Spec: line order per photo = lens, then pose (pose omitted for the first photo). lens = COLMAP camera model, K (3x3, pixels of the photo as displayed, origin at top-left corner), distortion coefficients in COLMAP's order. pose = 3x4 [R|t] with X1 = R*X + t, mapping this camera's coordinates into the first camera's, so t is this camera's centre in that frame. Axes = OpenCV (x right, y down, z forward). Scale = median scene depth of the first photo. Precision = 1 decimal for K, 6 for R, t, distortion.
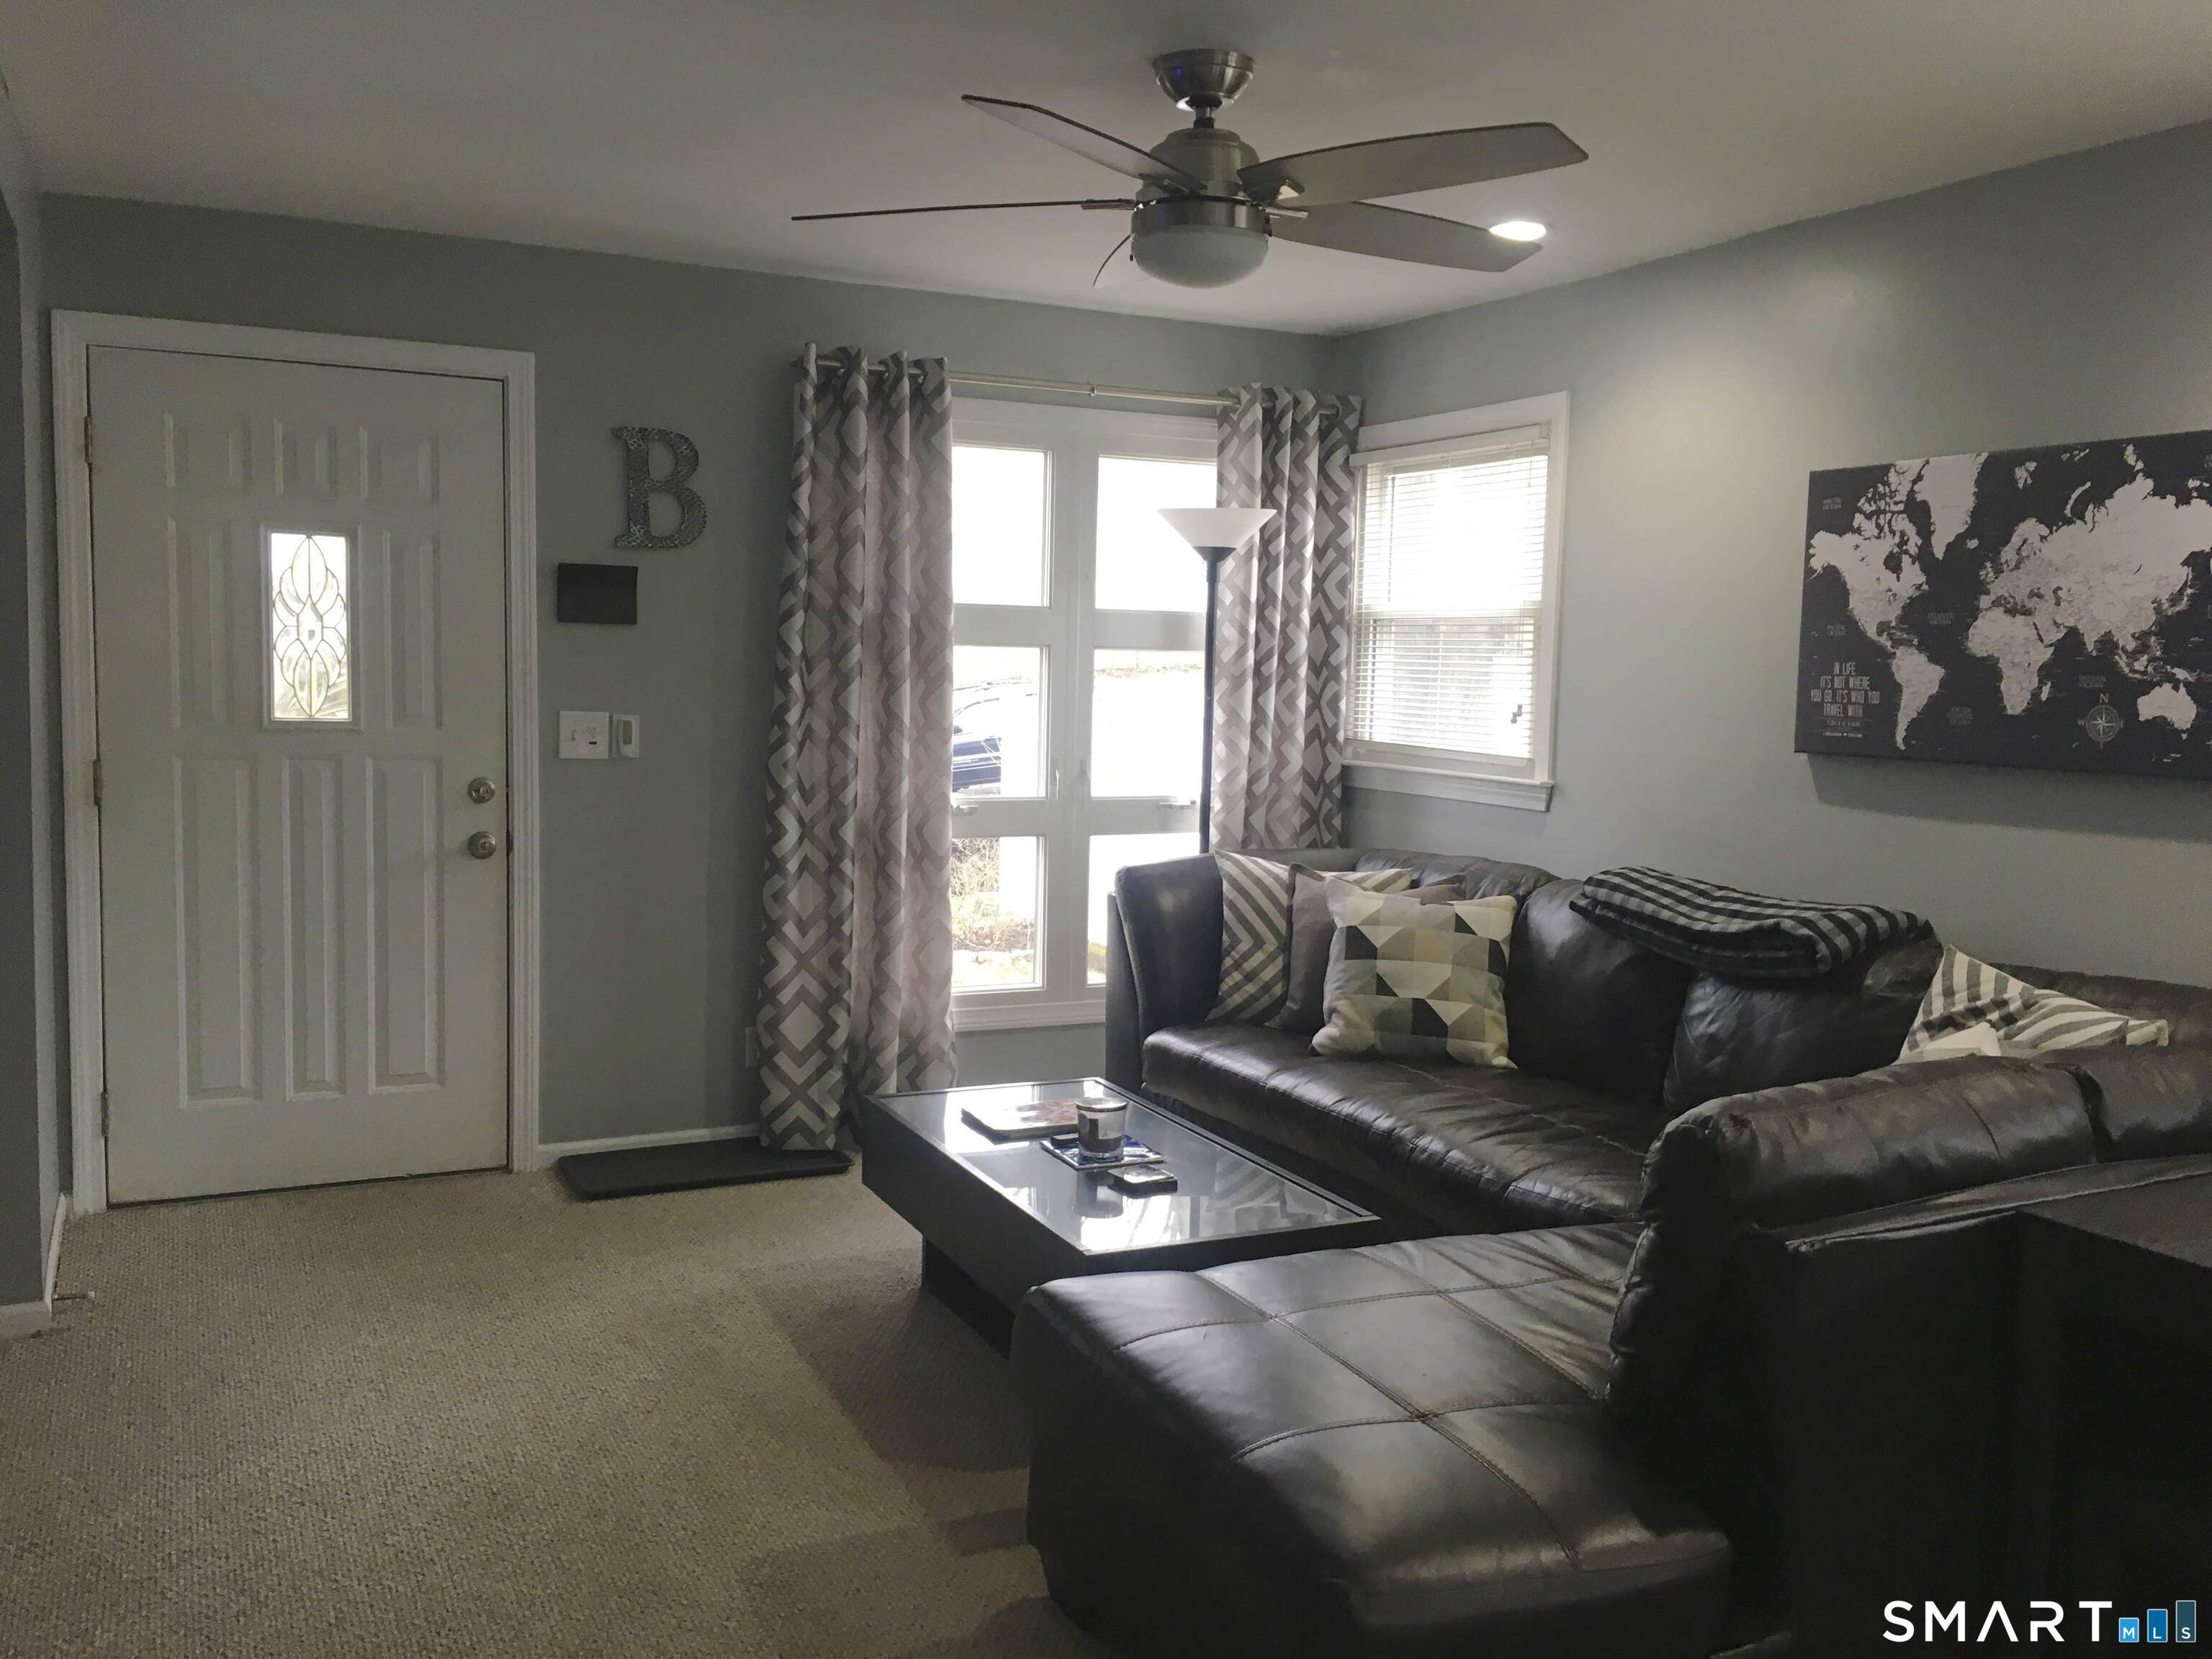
lens RADIAL K [[1882.4, 0, 1102.6], [0, 1882.4, 827.5], [0, 0, 1]] dist [0.077071, -0.090288]
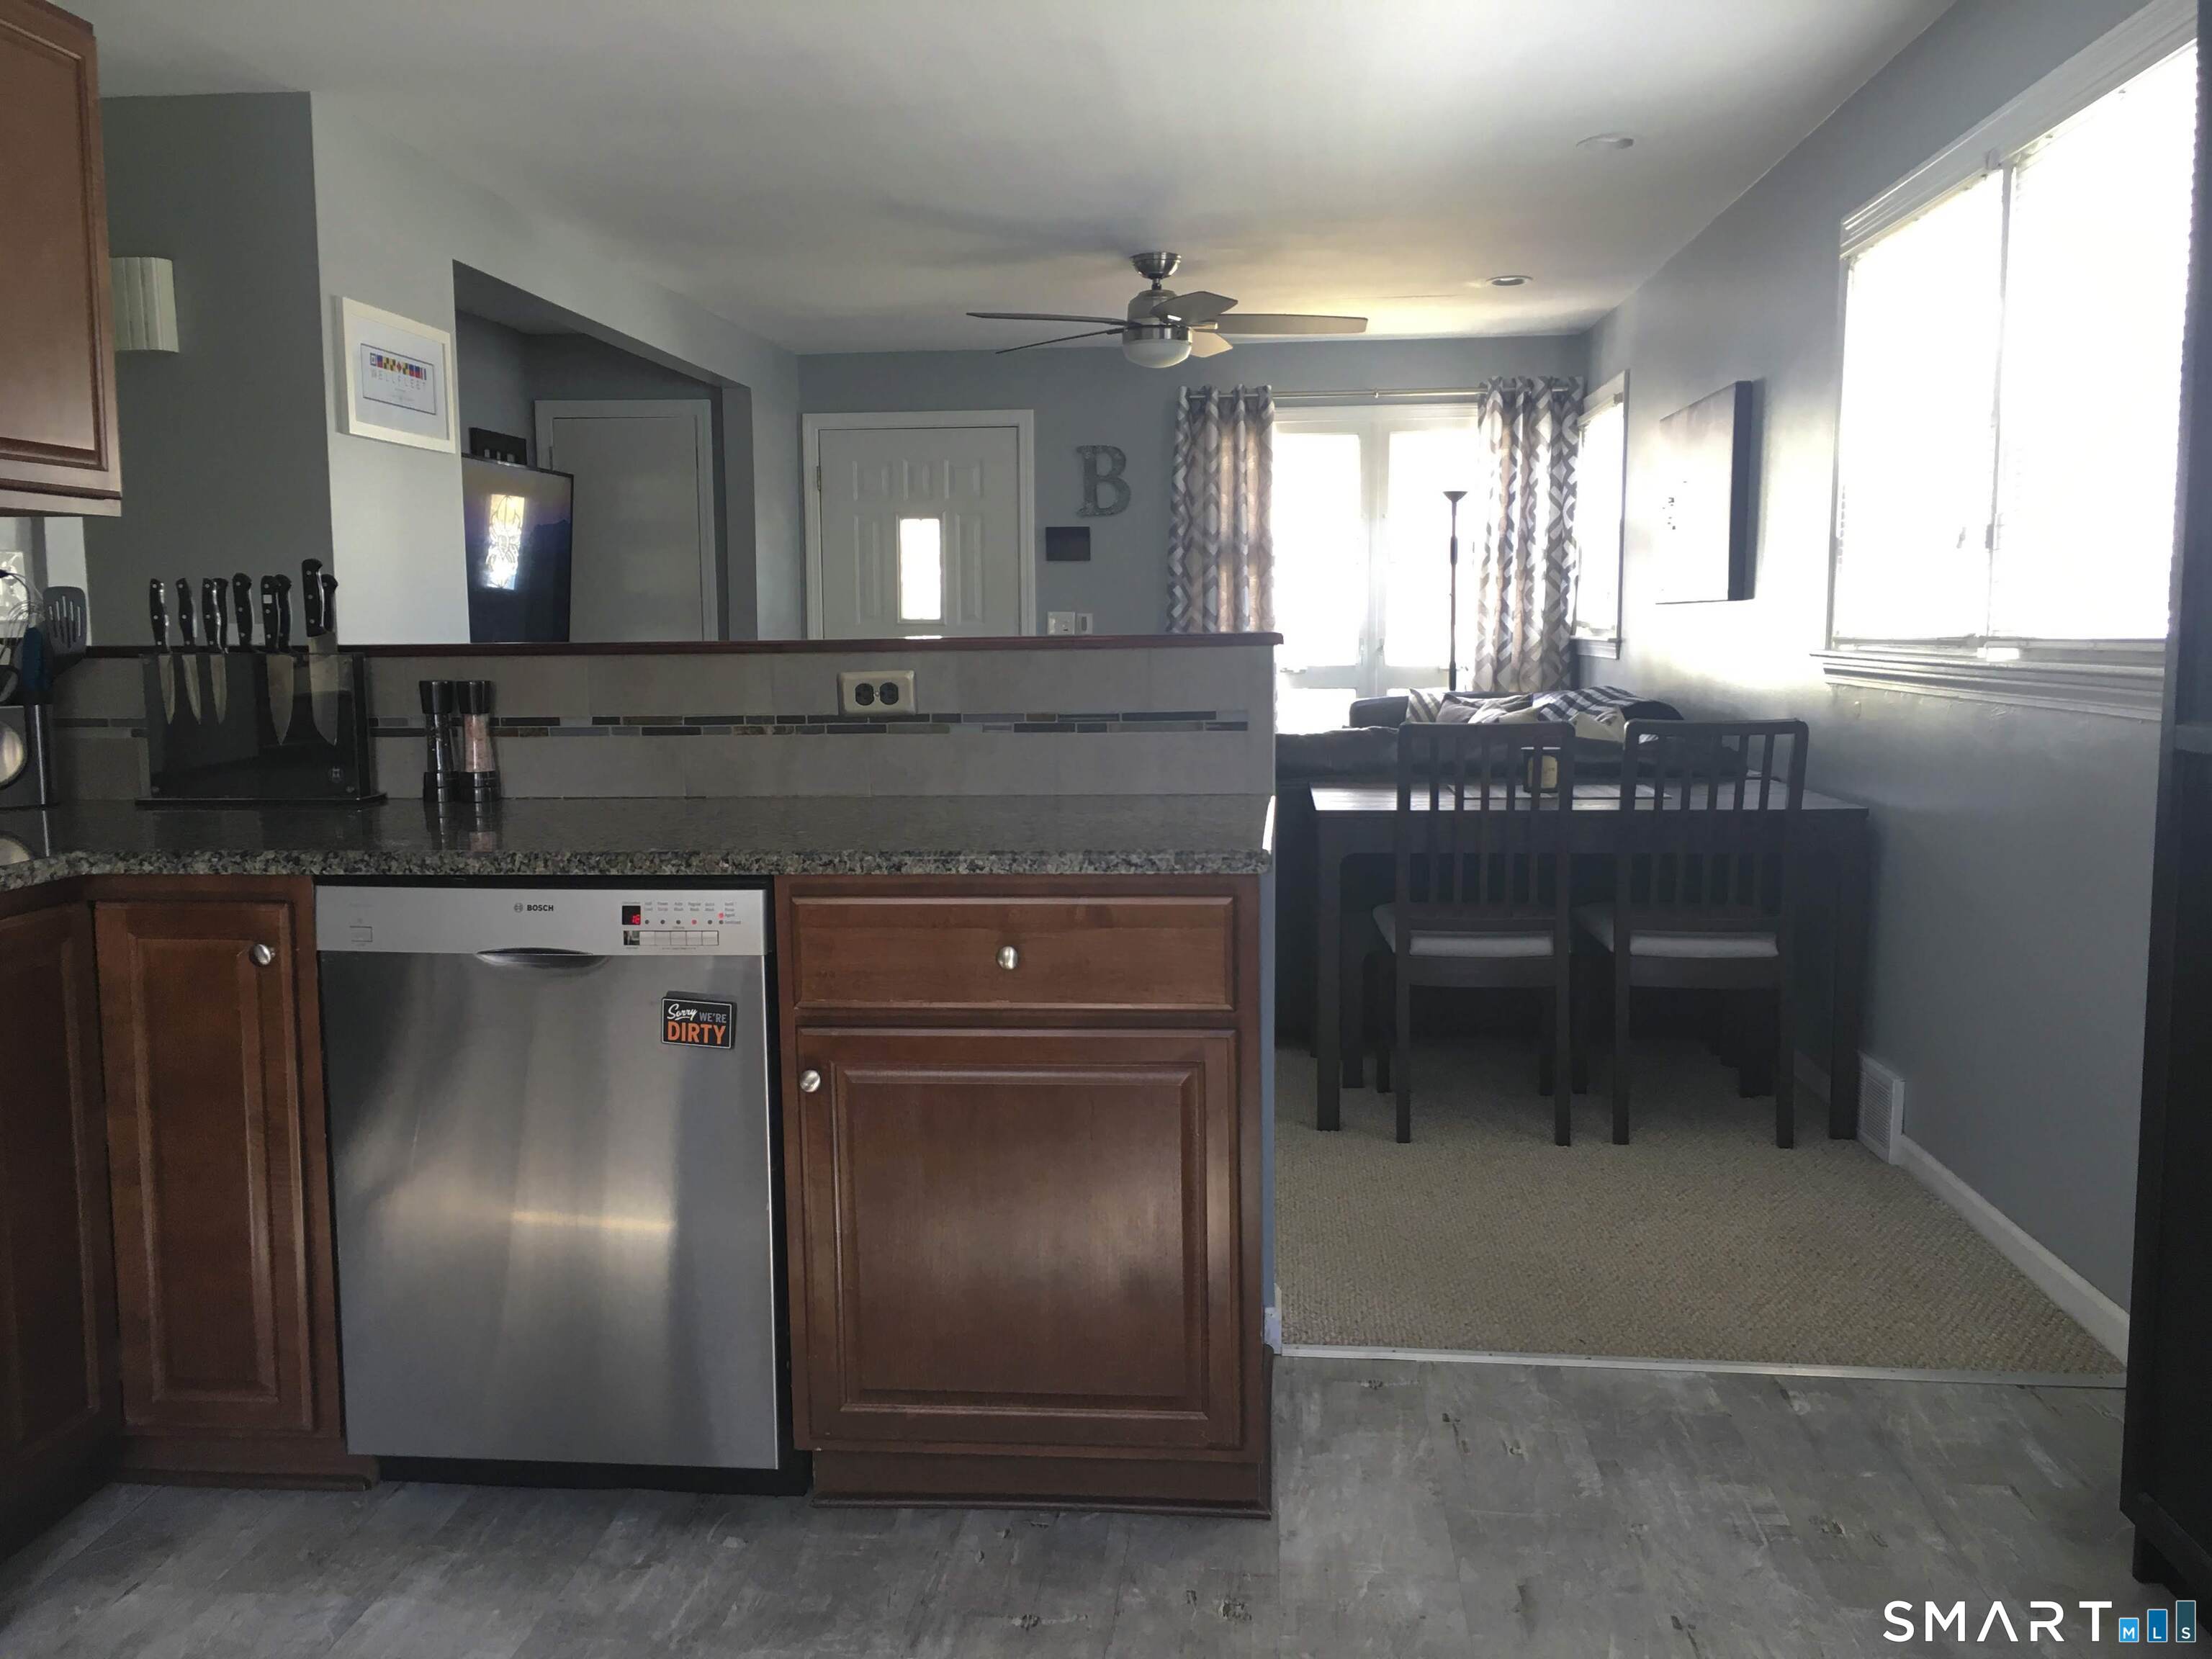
lens RADIAL K [[1882.4, 0, 1102.4], [0, 1882.4, 822.8], [0, 0, 1]] dist [0.077071, -0.090288]
pose [[0.854713, 0.026306, -0.518434, 0.745033], [-0.018348, 0.999622, 0.020472, 0.108176], [0.518777, -0.007985, 0.854872, -0.522224]]
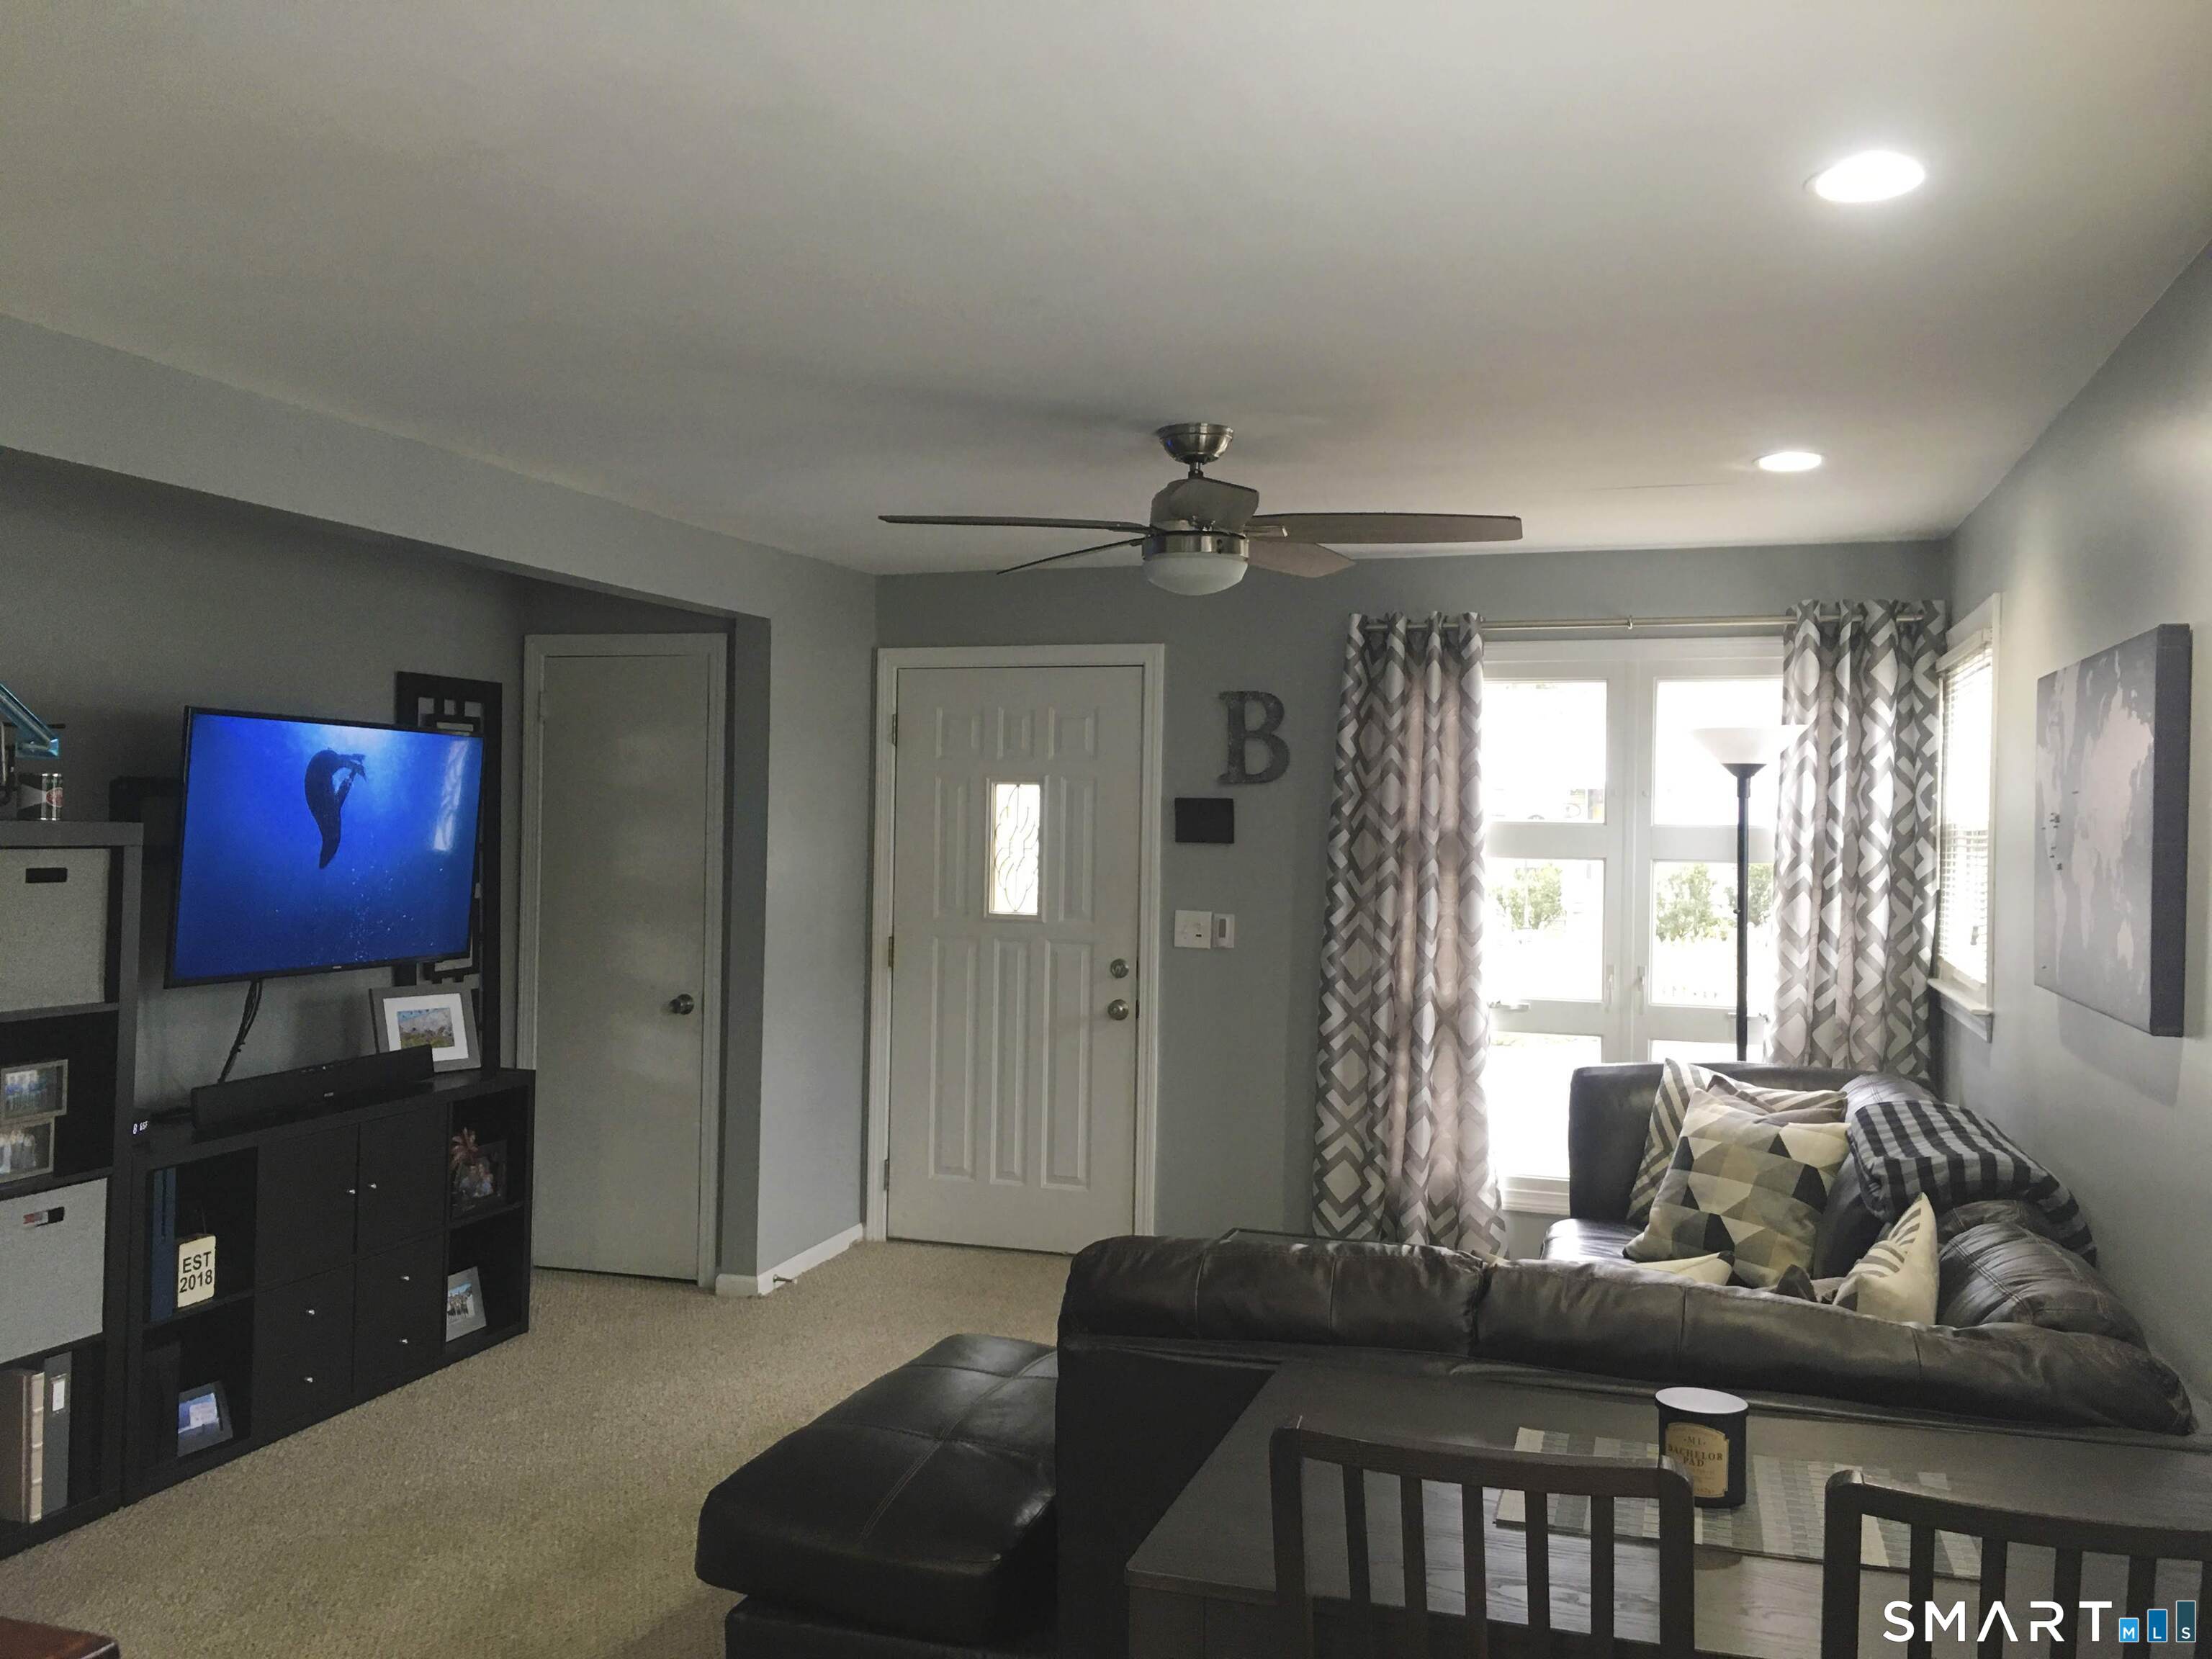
lens RADIAL K [[1882.4, 0, 1095.4], [0, 1882.4, 830.0], [0, 0, 1]] dist [0.077071, -0.090288]
pose [[0.721872, -0.009309, -0.691964, 0.639984], [-0.059325, 0.995396, -0.075280, -0.017552], [0.689479, 0.095393, 0.717997, 0.027396]]
